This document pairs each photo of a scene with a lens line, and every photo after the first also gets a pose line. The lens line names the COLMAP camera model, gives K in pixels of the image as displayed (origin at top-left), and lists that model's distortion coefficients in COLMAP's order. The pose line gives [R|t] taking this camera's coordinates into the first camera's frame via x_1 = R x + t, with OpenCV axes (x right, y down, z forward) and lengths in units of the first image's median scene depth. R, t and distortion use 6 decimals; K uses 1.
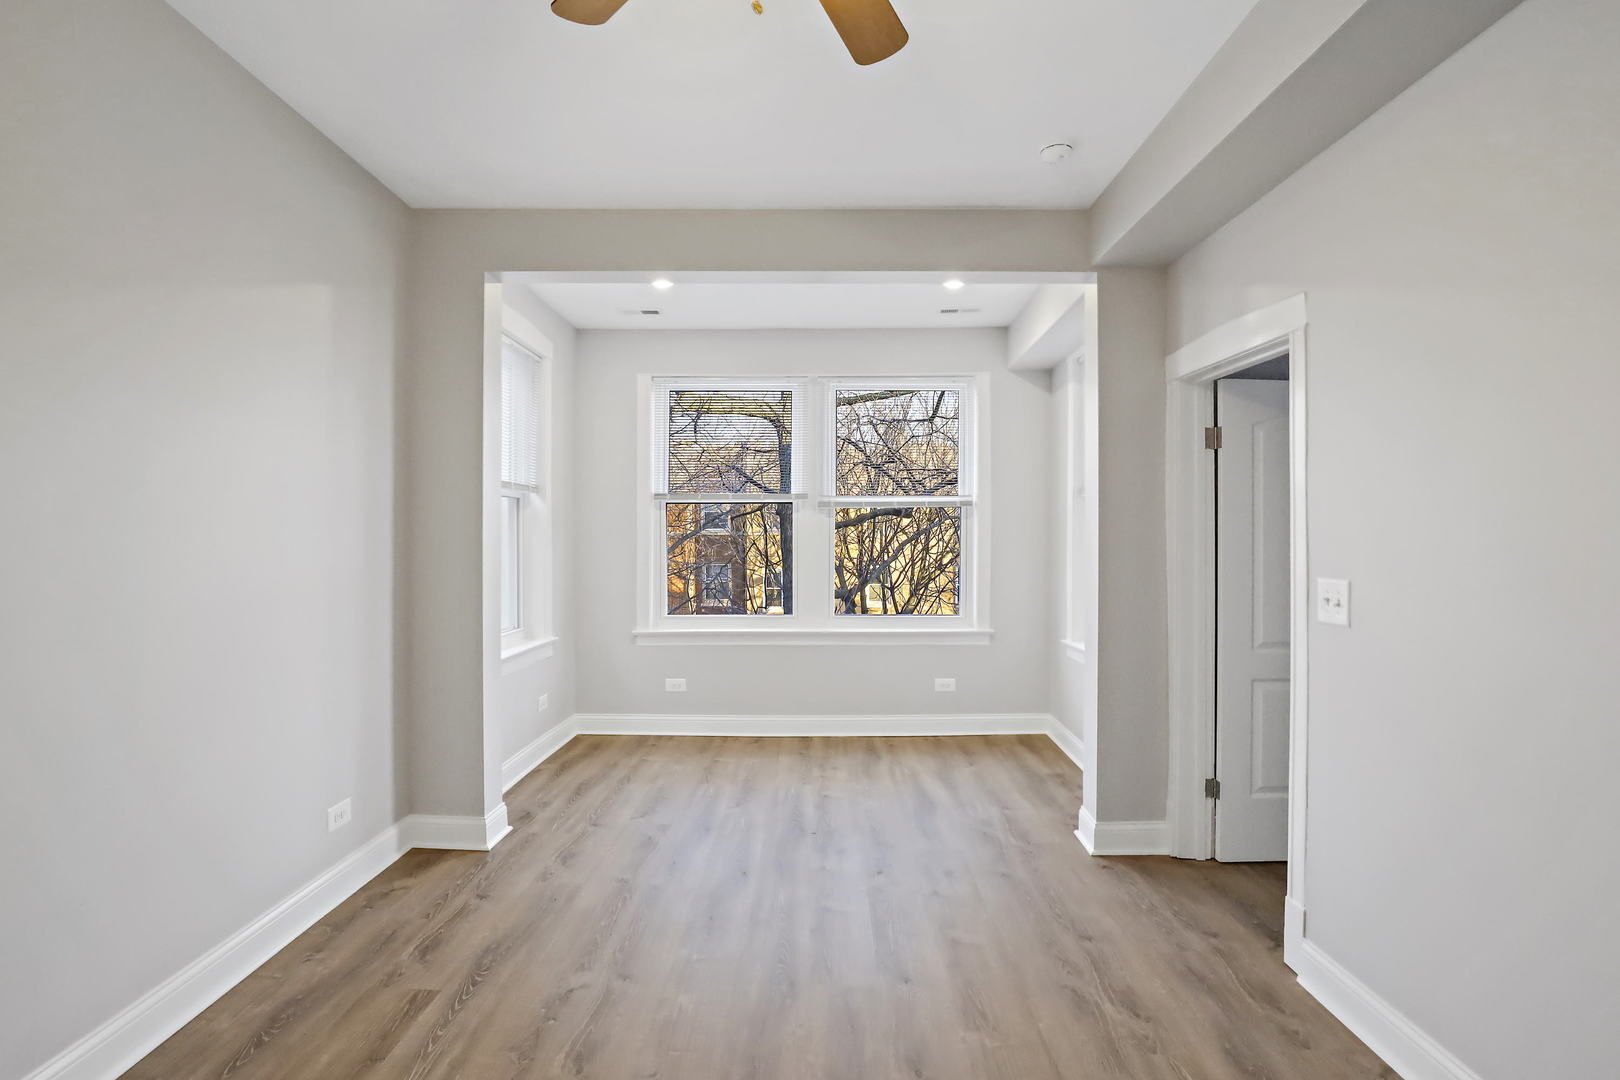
lens RADIAL K [[759.2, 0, 815.3], [0, 759.2, 539.4], [0, 0, 1]] dist [-0.031515, 0.000368]
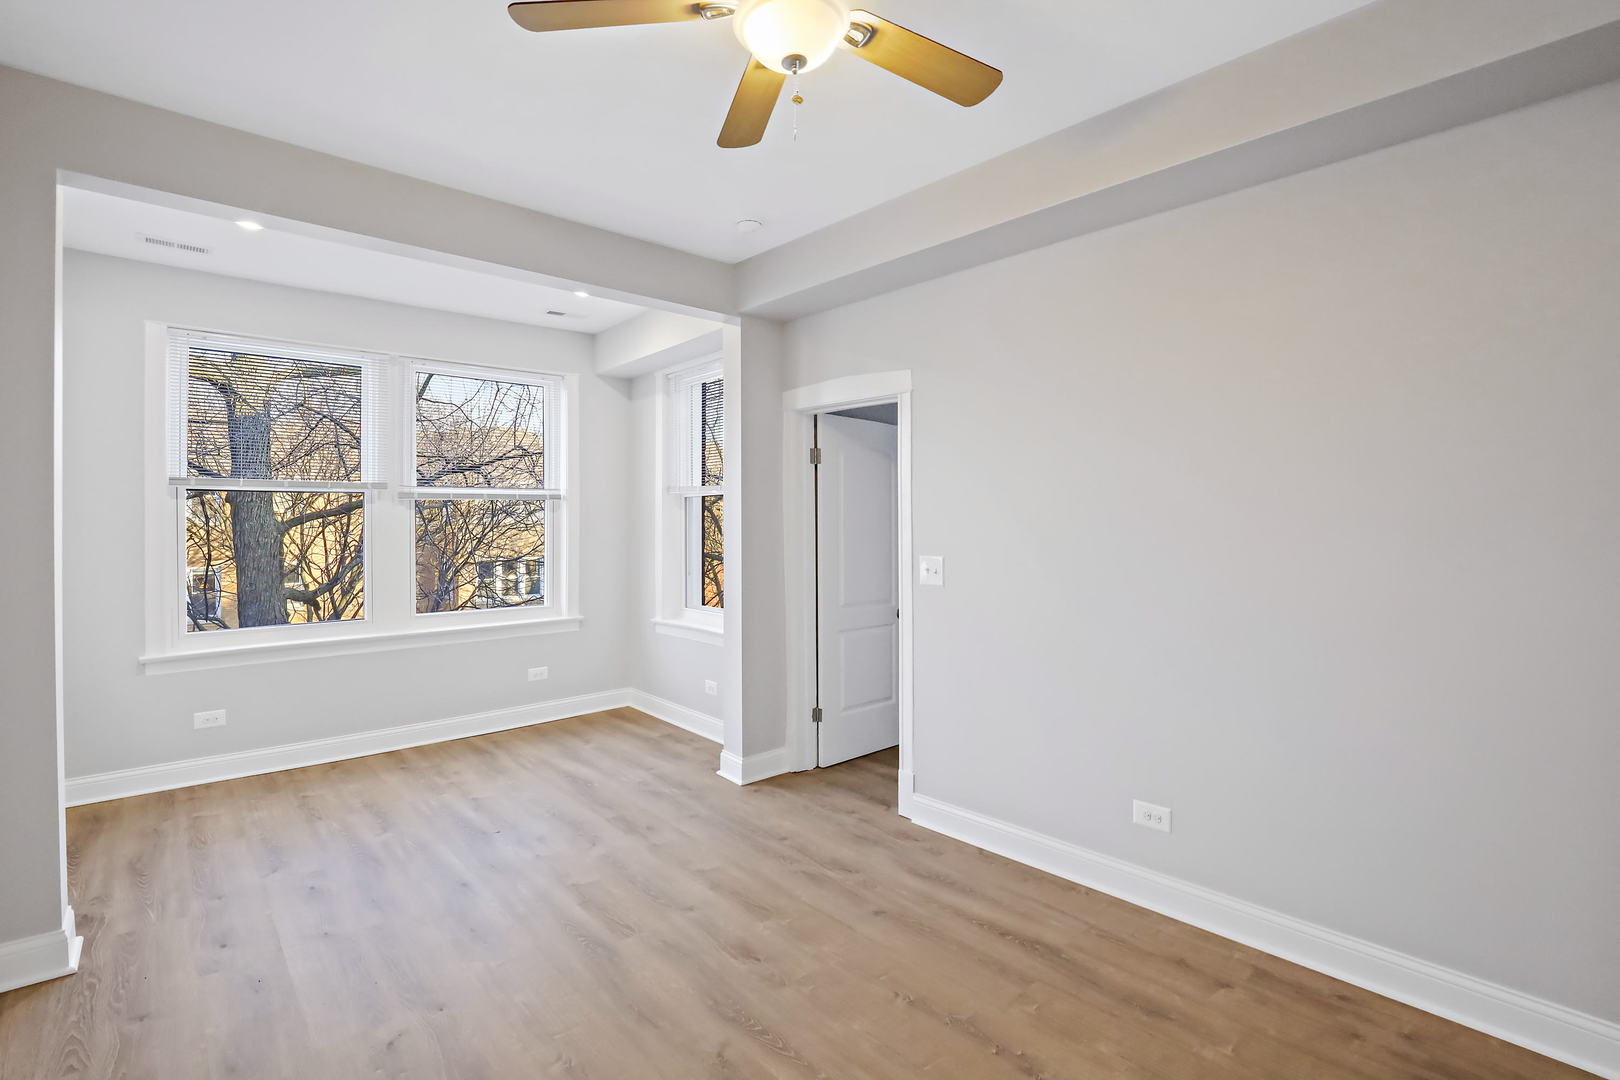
lens RADIAL K [[750.7, 0, 812.4], [0, 750.7, 528.2], [0, 0, 1]] dist [-0.033801, 0.006179]
pose [[0.738888, -0.008893, 0.673770, -0.360430], [0.008363, 0.999957, 0.004027, -0.009628], [-0.673777, 0.002659, 0.738930, 0.004275]]
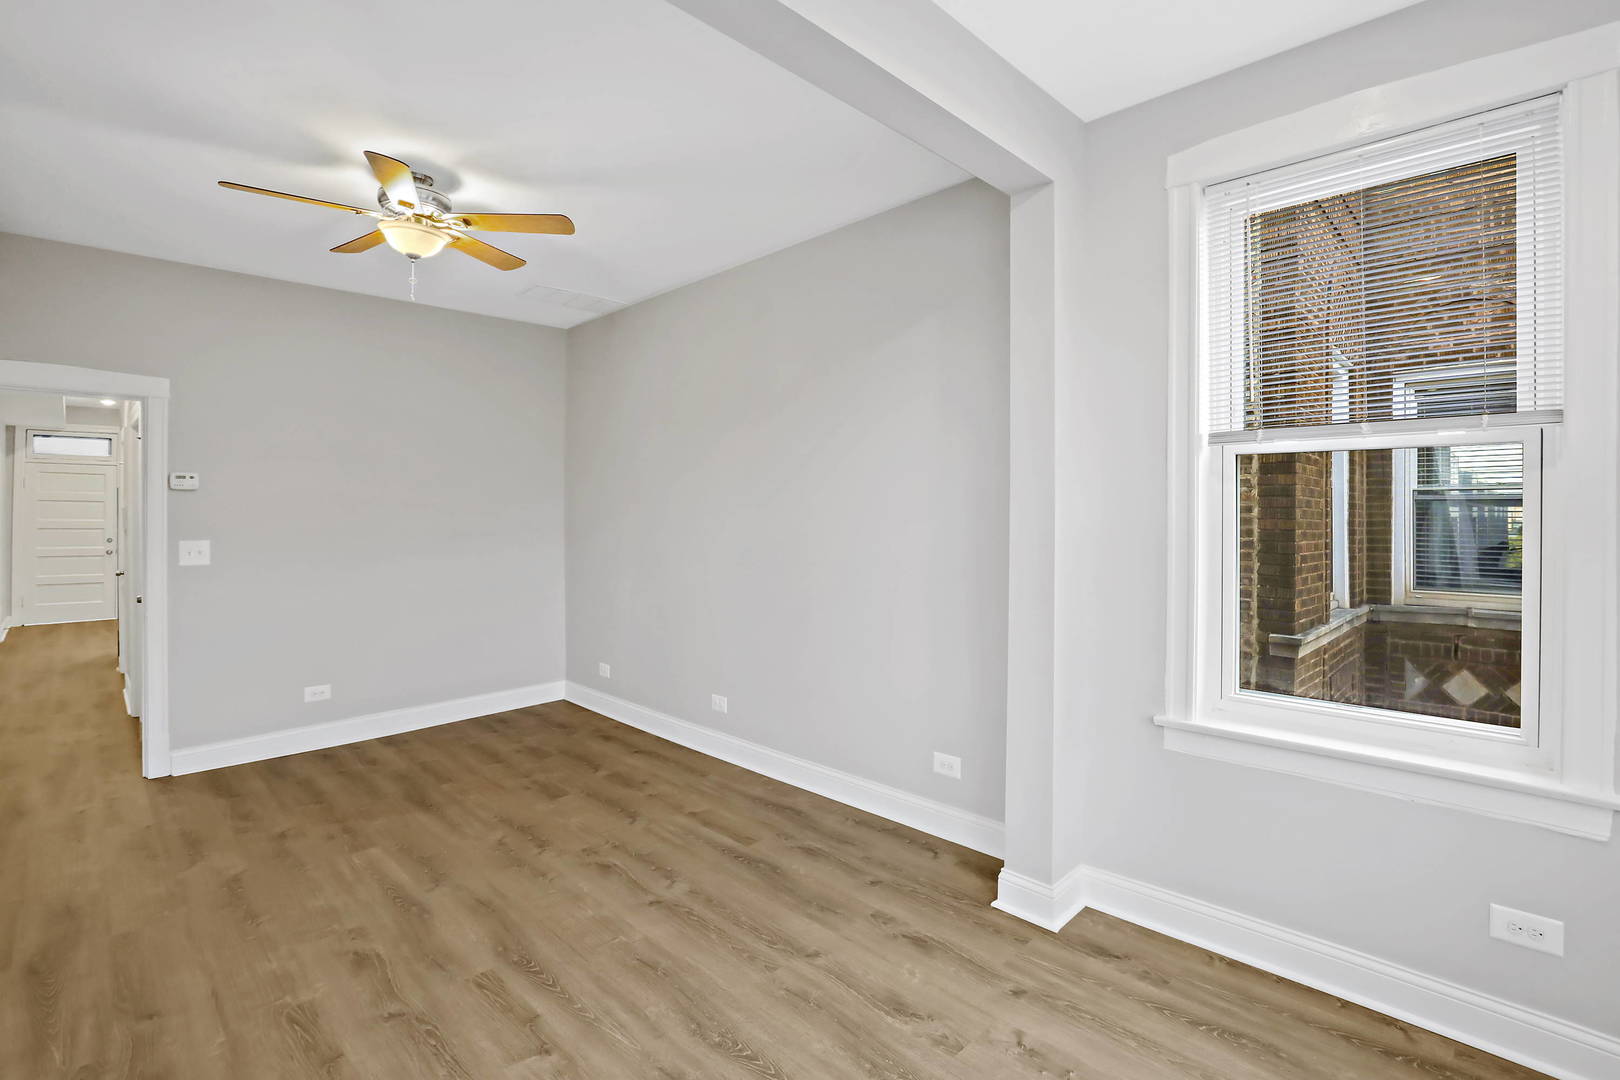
lens RADIAL K [[761.7, 0, 809.1], [0, 761.7, 522.4], [0, 0, 1]] dist [-0.028781, 0.000734]
pose [[-0.706340, 0.004515, -0.707858, 0.275049], [-0.004696, 0.999928, 0.011063, -0.011953], [0.707857, 0.011138, -0.706268, 1.372788]]
